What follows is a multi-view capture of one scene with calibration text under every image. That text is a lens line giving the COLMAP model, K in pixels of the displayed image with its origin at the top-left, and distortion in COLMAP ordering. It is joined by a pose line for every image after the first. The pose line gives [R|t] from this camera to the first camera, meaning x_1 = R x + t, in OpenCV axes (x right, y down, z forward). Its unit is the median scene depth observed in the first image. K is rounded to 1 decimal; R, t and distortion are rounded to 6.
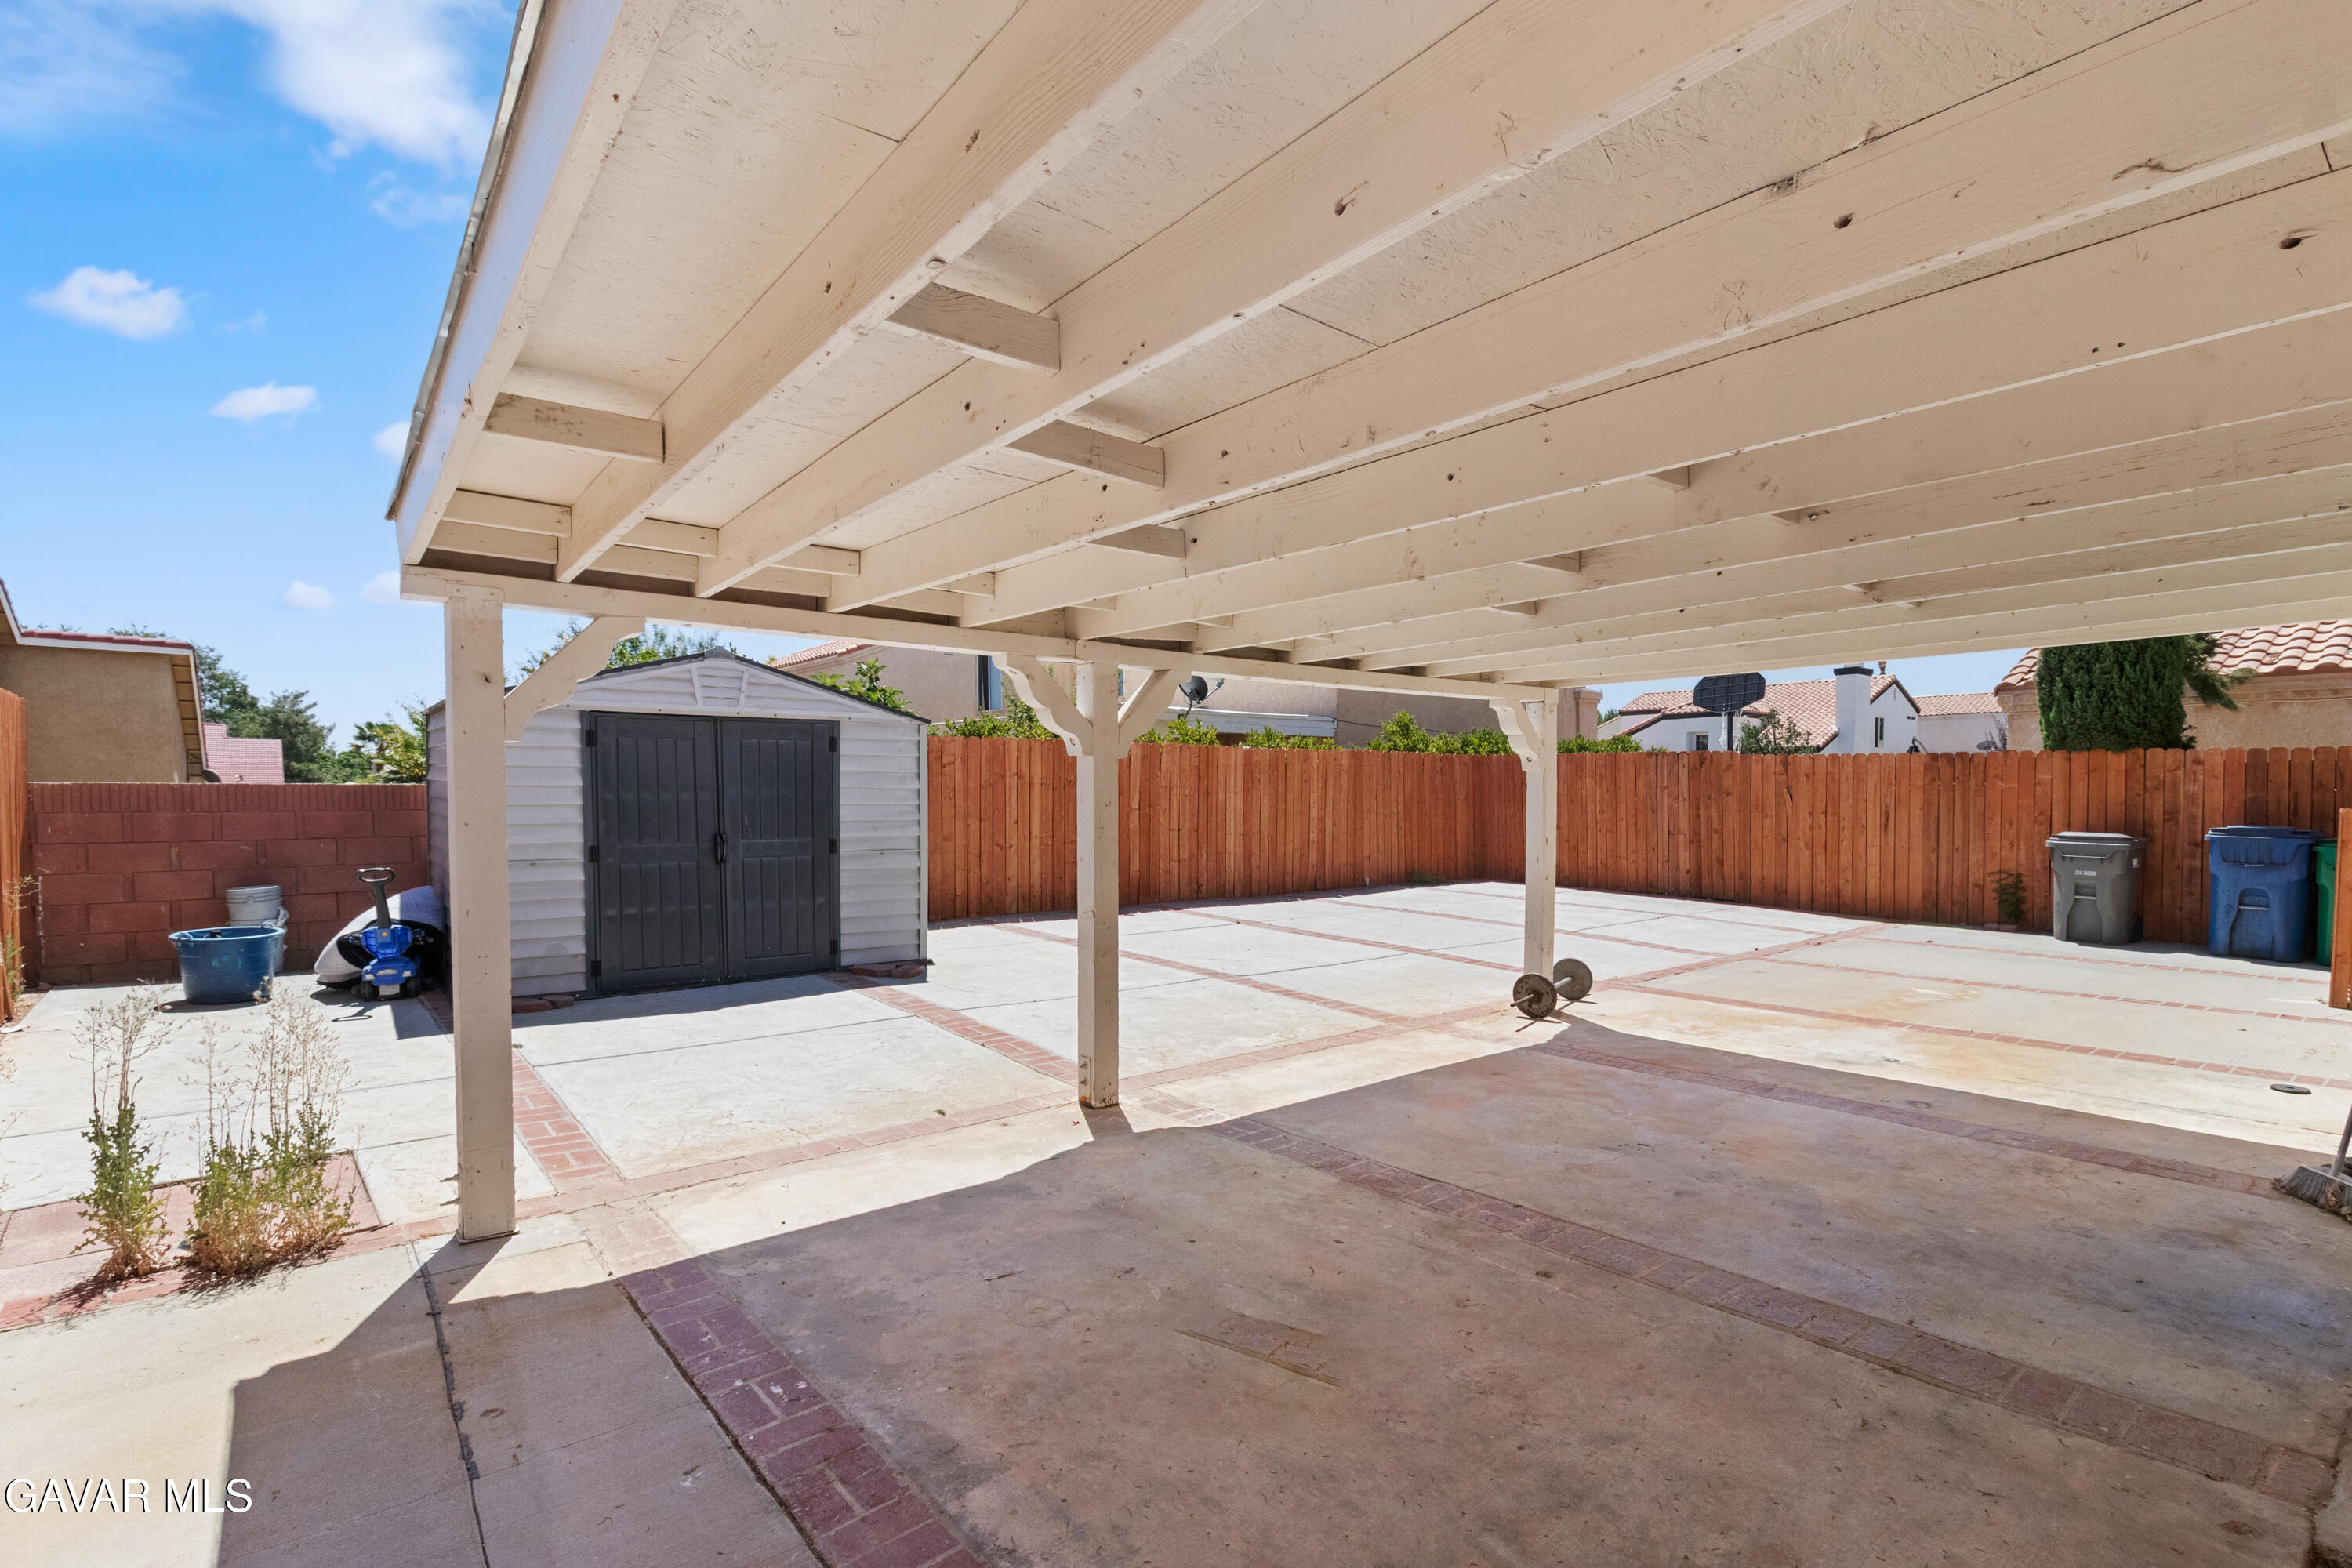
lens RADIAL K [[1106.7, 0, 1175.6], [0, 1106.7, 795.0], [0, 0, 1]] dist [-0.000004, 0.000423]
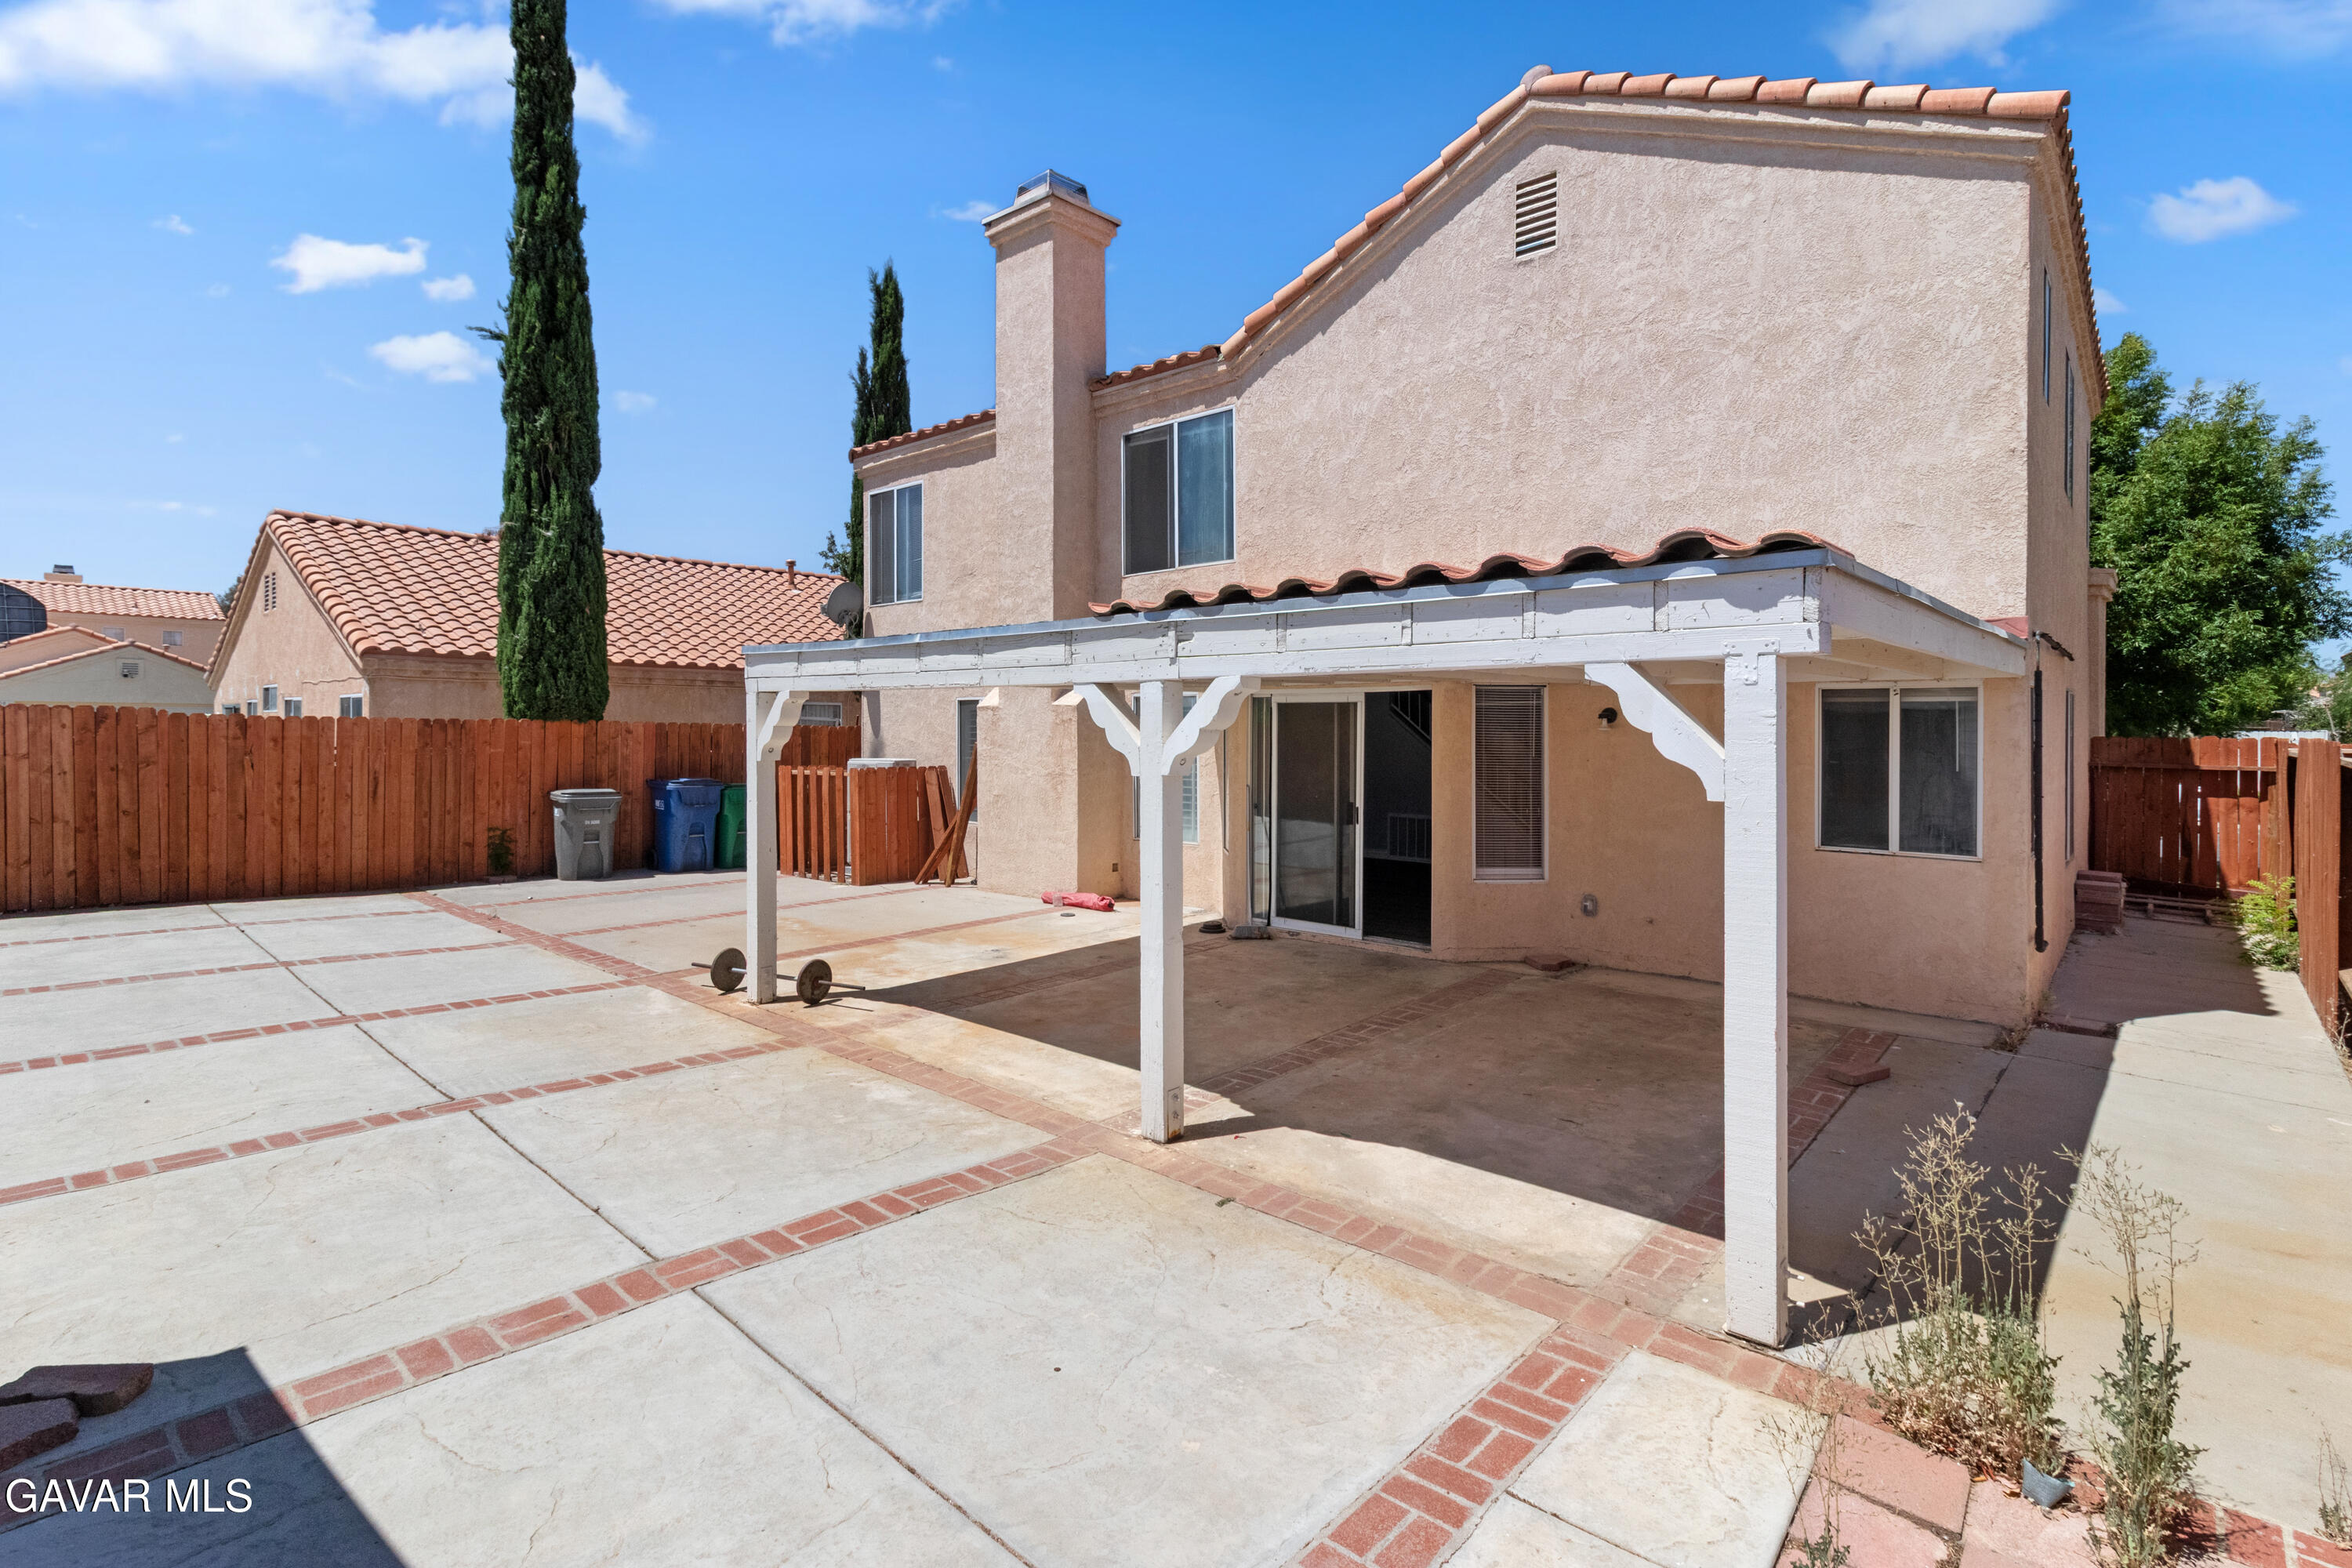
lens RADIAL K [[1106.7, 0, 1184.2], [0, 1106.7, 739.9], [0, 0, 1]] dist [-0.000004, 0.000423]
pose [[-0.158183, -0.013309, 0.987320, -0.478082], [-0.001356, 0.999911, 0.013262, -0.036923], [-0.987409, 0.000759, -0.158187, 0.532850]]
